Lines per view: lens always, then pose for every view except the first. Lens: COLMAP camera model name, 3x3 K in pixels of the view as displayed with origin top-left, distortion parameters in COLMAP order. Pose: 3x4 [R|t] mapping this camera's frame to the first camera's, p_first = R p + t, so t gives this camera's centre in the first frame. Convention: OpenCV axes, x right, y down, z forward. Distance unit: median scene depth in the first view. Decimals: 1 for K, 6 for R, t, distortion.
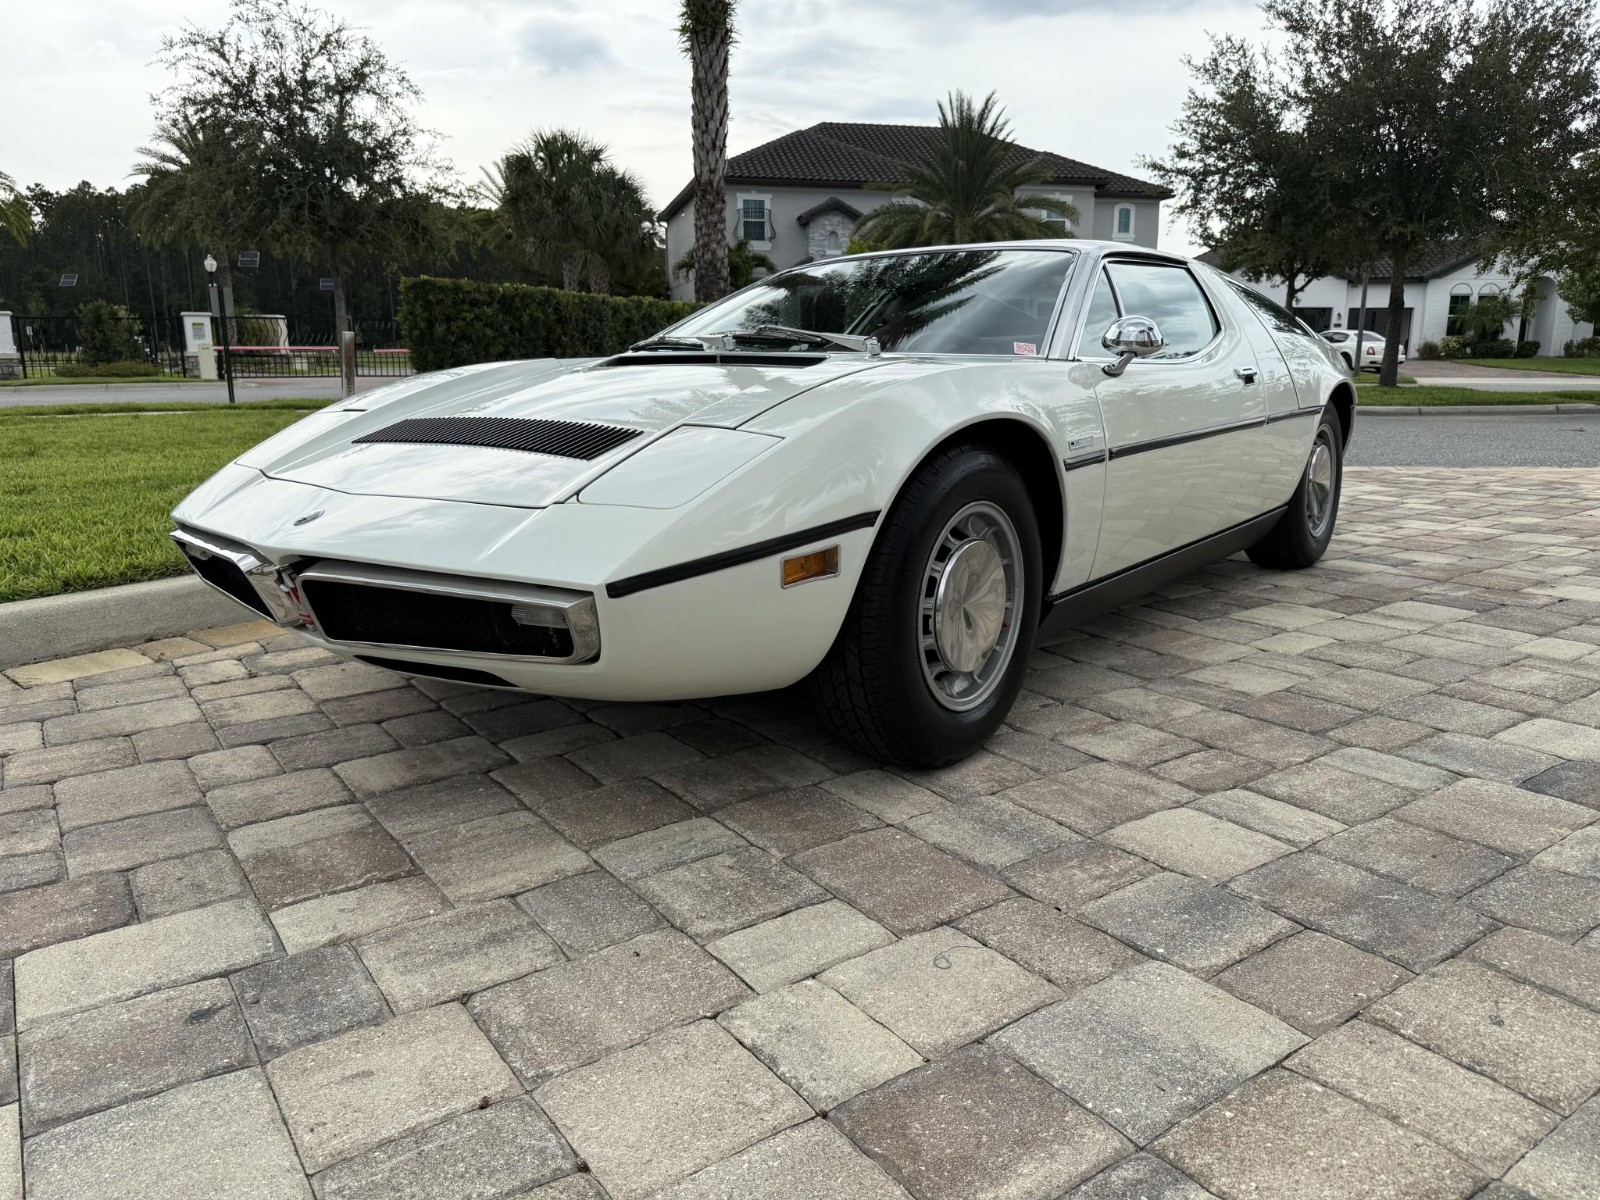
lens RADIAL K [[1140.6, 0, 807.1], [0, 1140.6, 594.5], [0, 0, 1]] dist [0.024918, -0.037763]
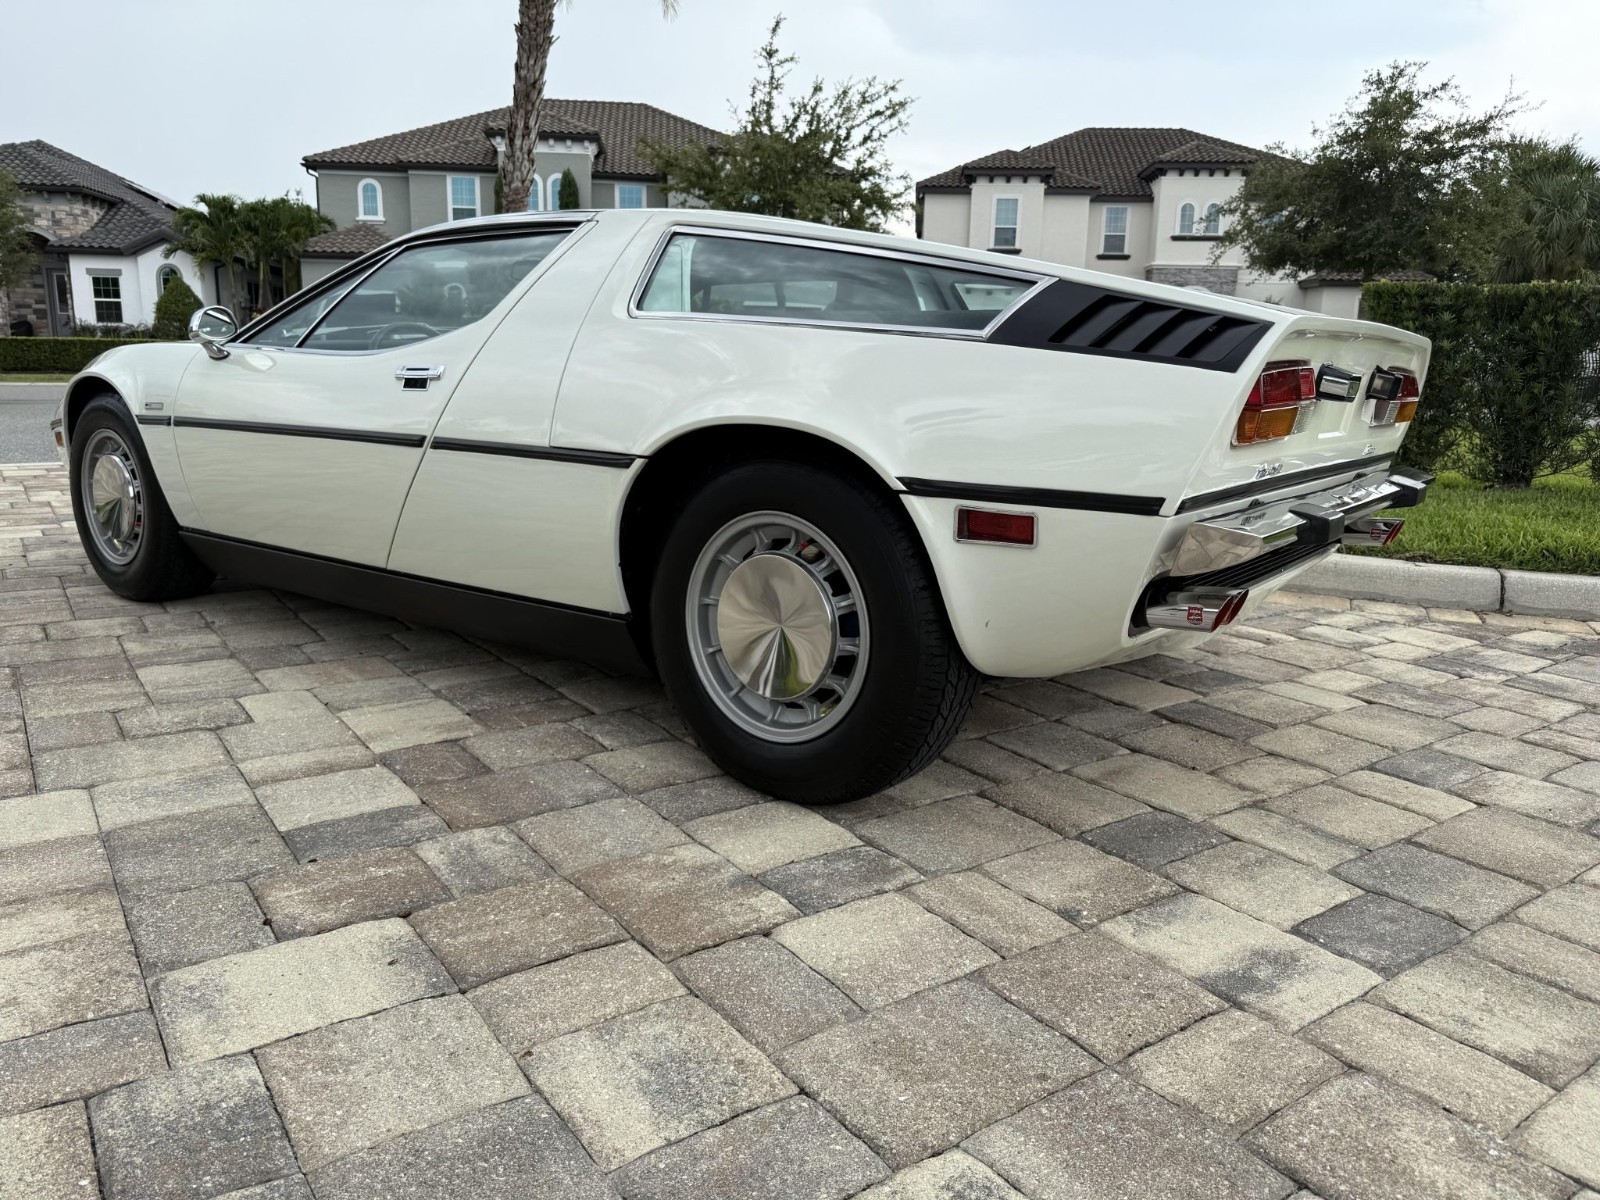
lens RADIAL K [[1140.6, 0, 817.5], [0, 1140.6, 596.9], [0, 0, 1]] dist [0.024918, -0.037763]
pose [[0.022110, 0.210074, -0.977435, 1.643305], [-0.232461, 0.951959, 0.199340, -0.378676], [0.972354, 0.222809, 0.069882, 1.770922]]
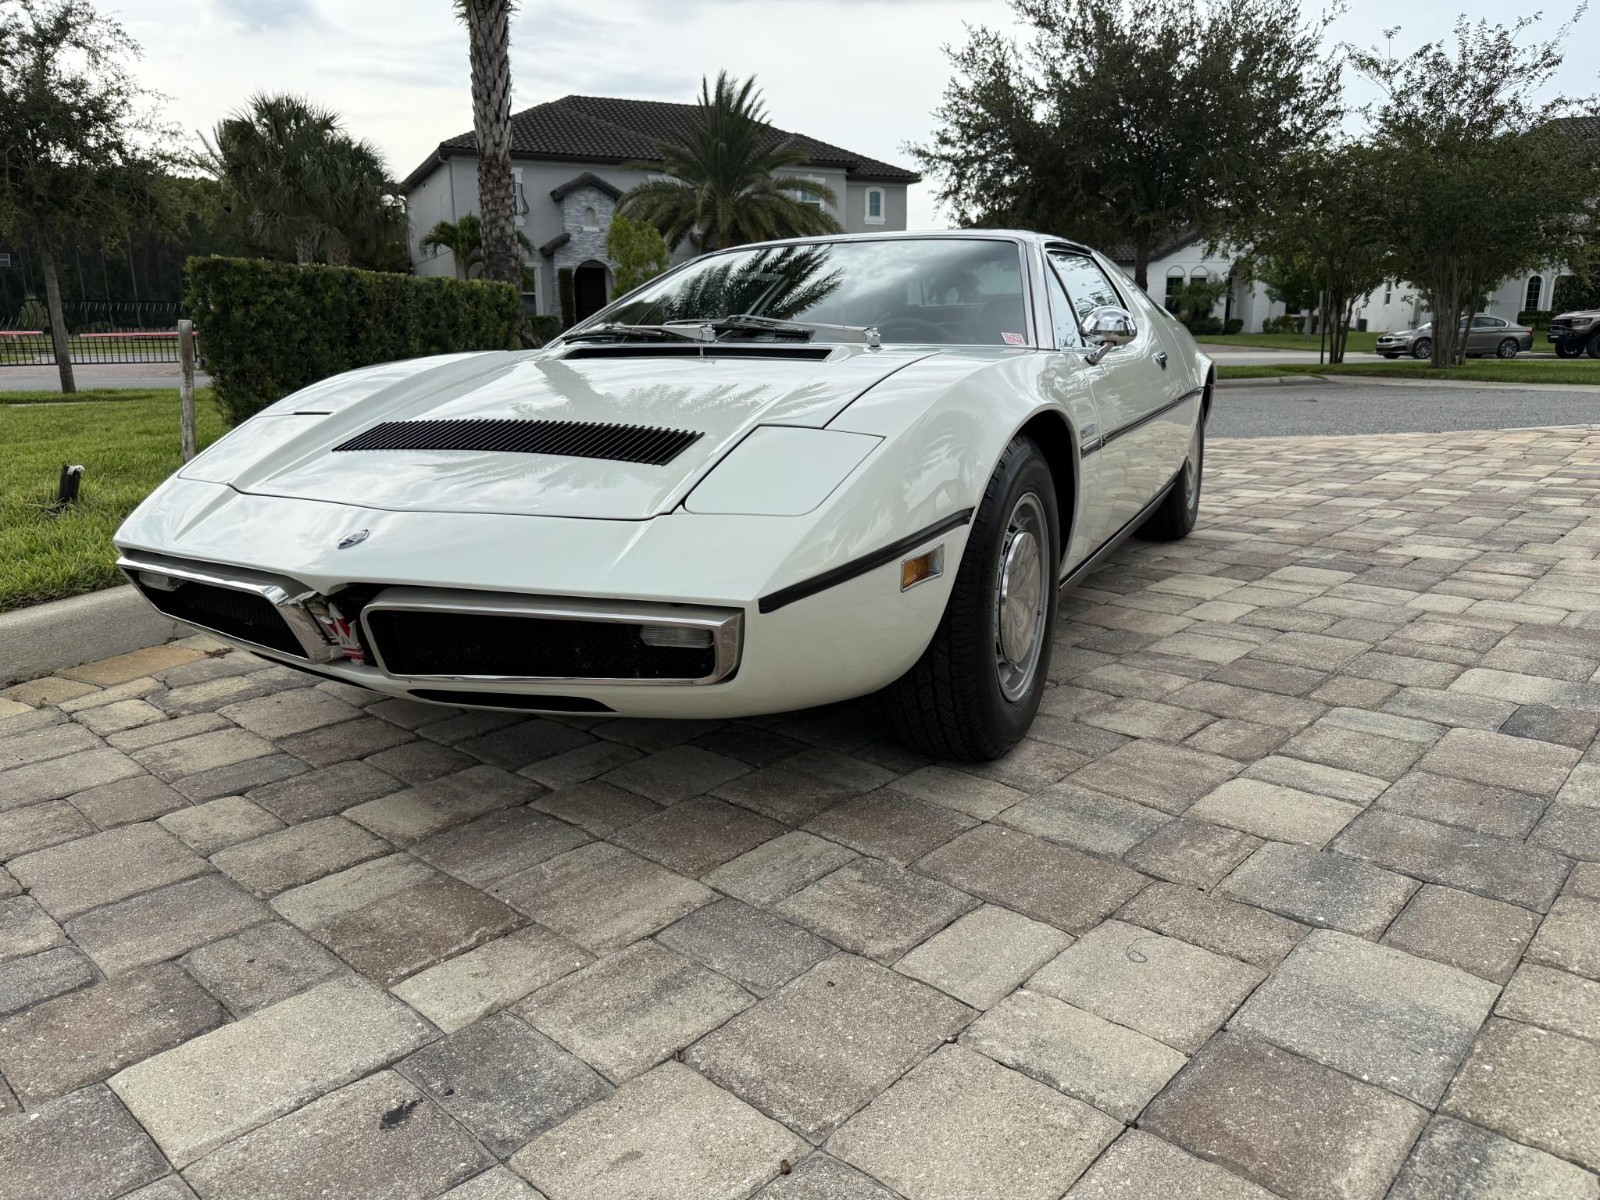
lens RADIAL K [[1140.6, 0, 811.6], [0, 1140.6, 592.4], [0, 0, 1]] dist [0.024918, -0.037763]
pose [[0.976509, -0.053246, 0.208797, -0.235108], [0.050039, 0.998535, 0.020612, -0.022733], [-0.209588, -0.009680, 0.977742, 0.047908]]
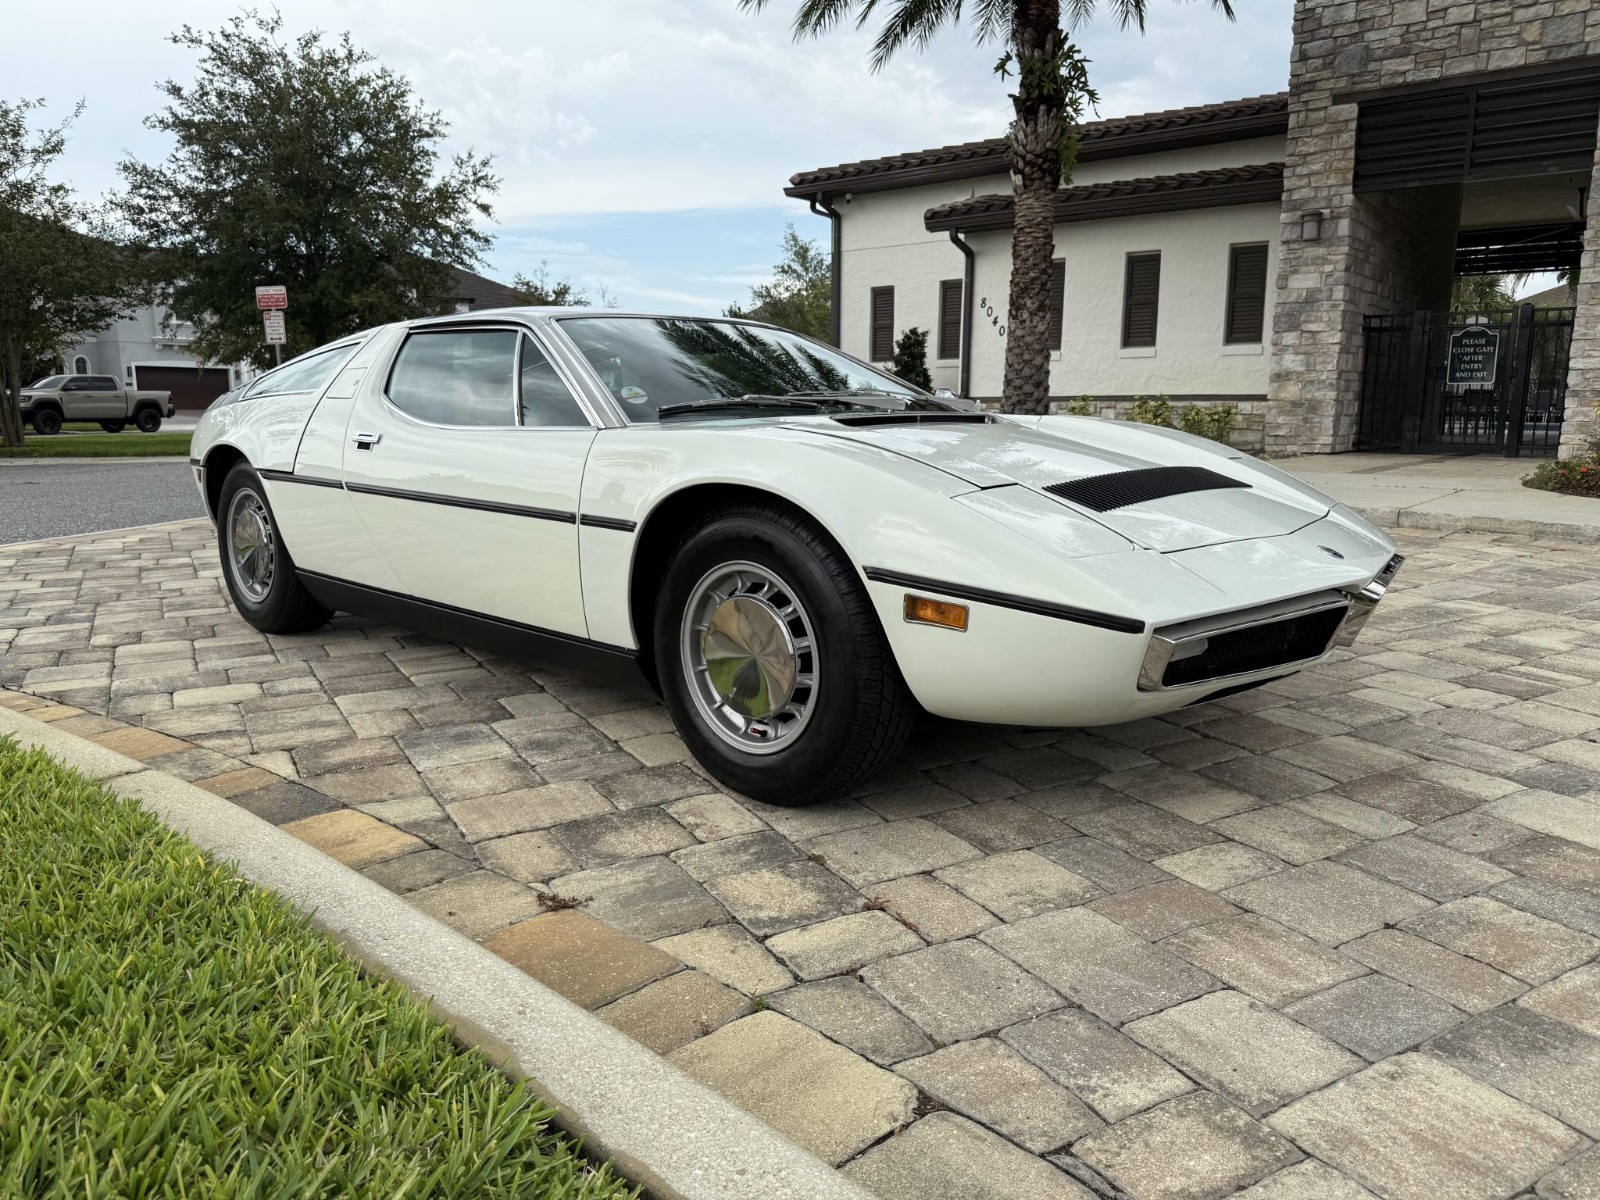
lens RADIAL K [[1140.6, 0, 799.6], [0, 1140.6, 588.7], [0, 0, 1]] dist [0.024918, -0.037763]
pose [[0.096158, -0.160762, 0.982298, -1.416421], [0.208485, 0.968233, 0.138051, -0.264392], [-0.973287, 0.191520, 0.126620, 1.187216]]
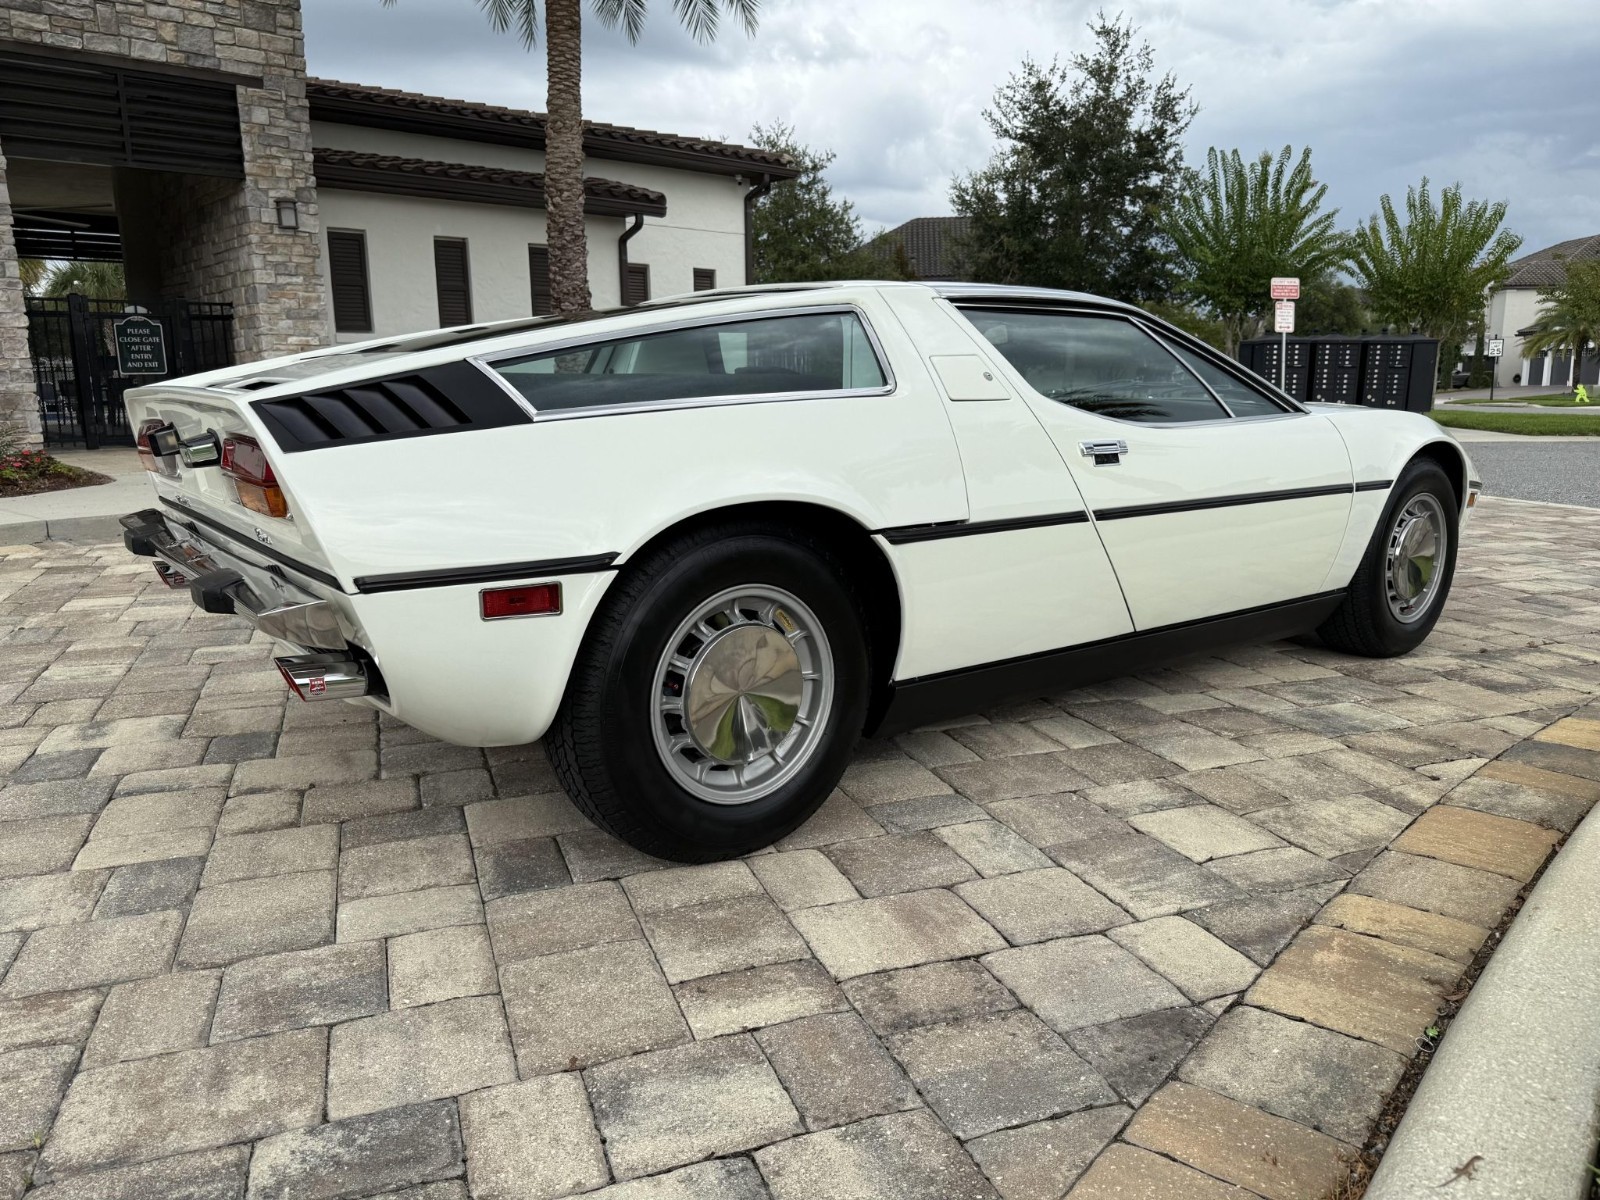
lens RADIAL K [[1140.6, 0, 793.3], [0, 1140.6, 591.9], [0, 0, 1]] dist [0.024918, -0.037763]
pose [[-0.967366, -0.035049, 0.250947, -0.000572], [0.064511, 0.923683, 0.377687, -0.672339], [-0.245033, 0.381550, -0.891279, 2.985529]]
